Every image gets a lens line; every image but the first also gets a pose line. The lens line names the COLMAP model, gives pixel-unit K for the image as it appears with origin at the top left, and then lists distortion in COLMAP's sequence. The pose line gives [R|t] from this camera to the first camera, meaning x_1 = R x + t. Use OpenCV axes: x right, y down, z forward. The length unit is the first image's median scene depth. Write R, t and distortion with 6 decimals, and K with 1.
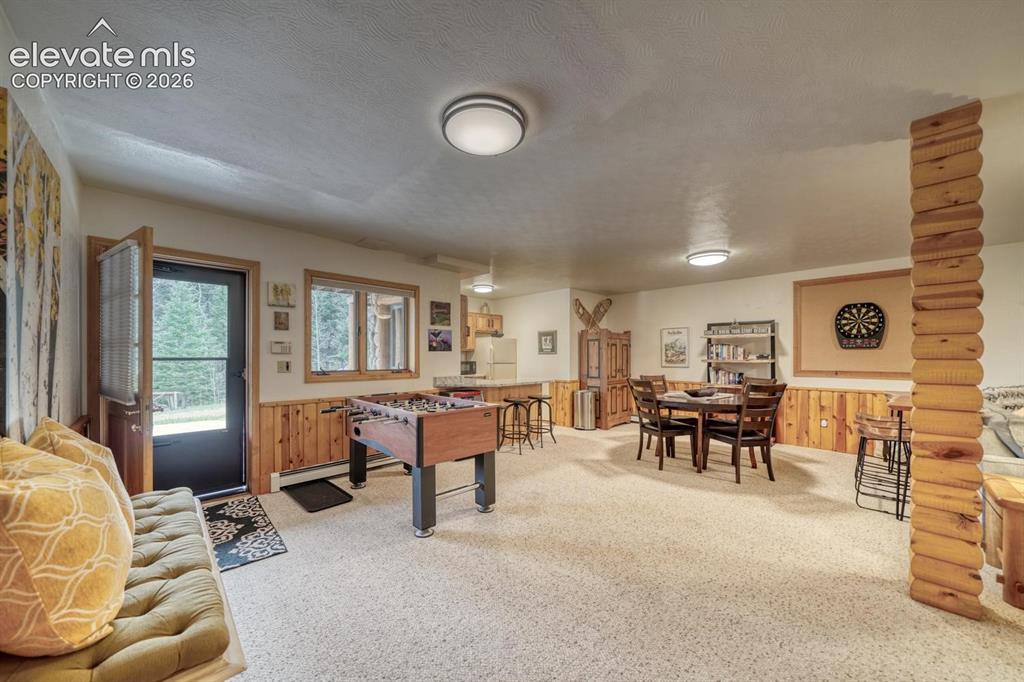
lens RADIAL K [[356.4, 0, 513.0], [0, 356.4, 351.0], [0, 0, 1]] dist [-0.006786, 0.000915]
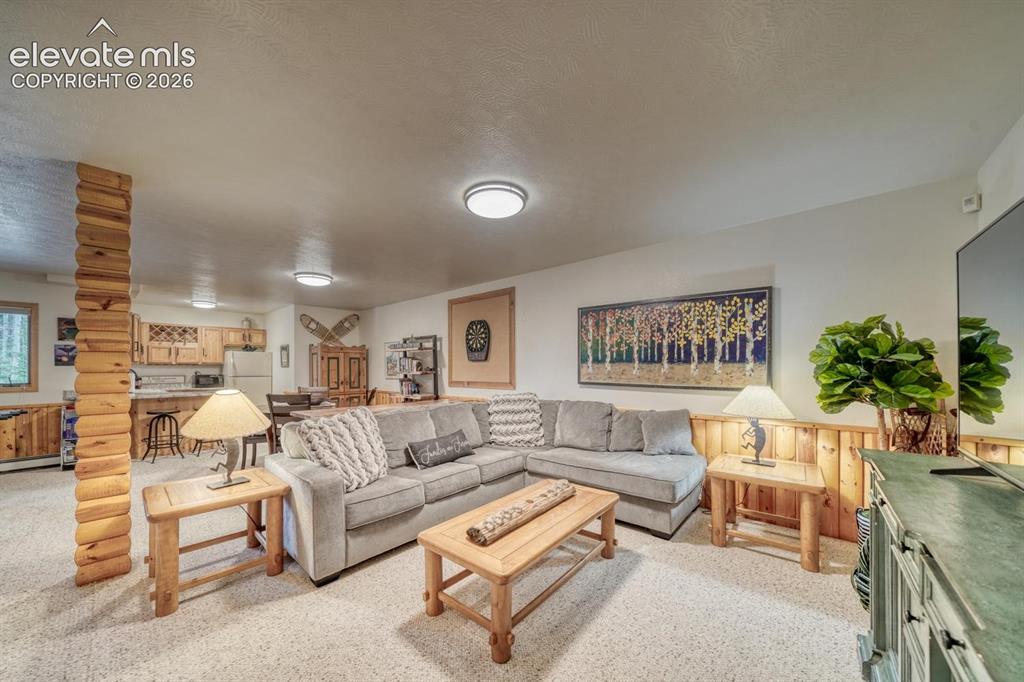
lens RADIAL K [[356.4, 0, 507.1], [0, 356.4, 368.2], [0, 0, 1]] dist [-0.006786, 0.000915]
pose [[0.998077, -0.005465, 0.061744, 0.946268], [0.004778, 0.999925, 0.011270, 0.002613], [-0.061801, -0.010954, 0.998028, -0.109588]]
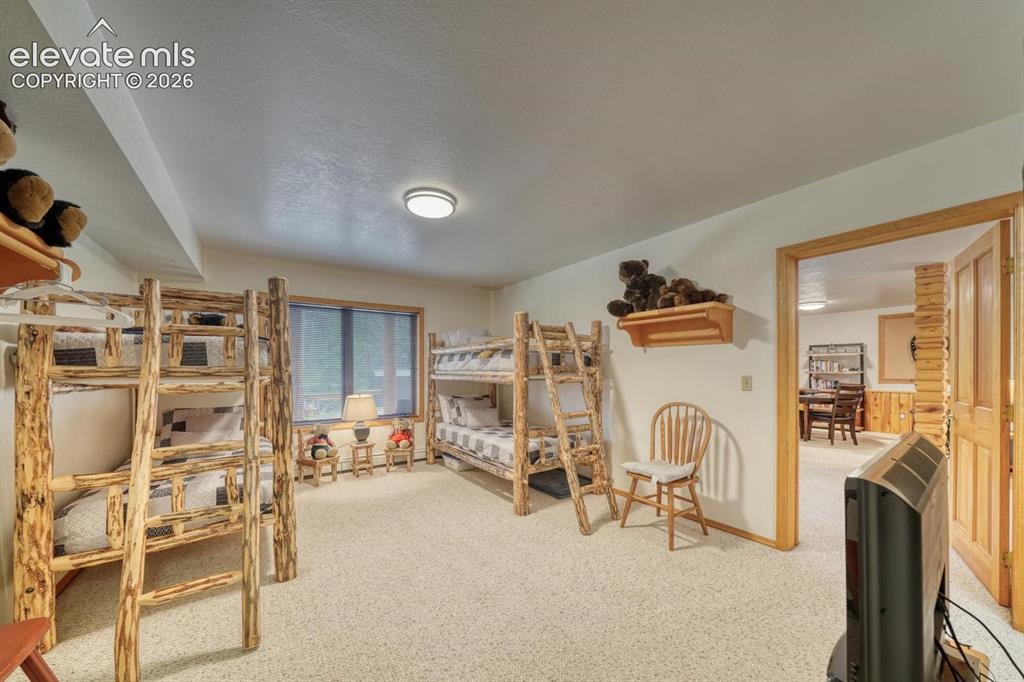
lens RADIAL K [[356.4, 0, 520.6], [0, 356.4, 367.9], [0, 0, 1]] dist [-0.006786, 0.000915]
pose [[0.985914, -0.005239, -0.167170, -0.386627], [0.006678, 0.999945, 0.008050, -0.010101], [0.167119, -0.009053, 0.985895, -0.644175]]
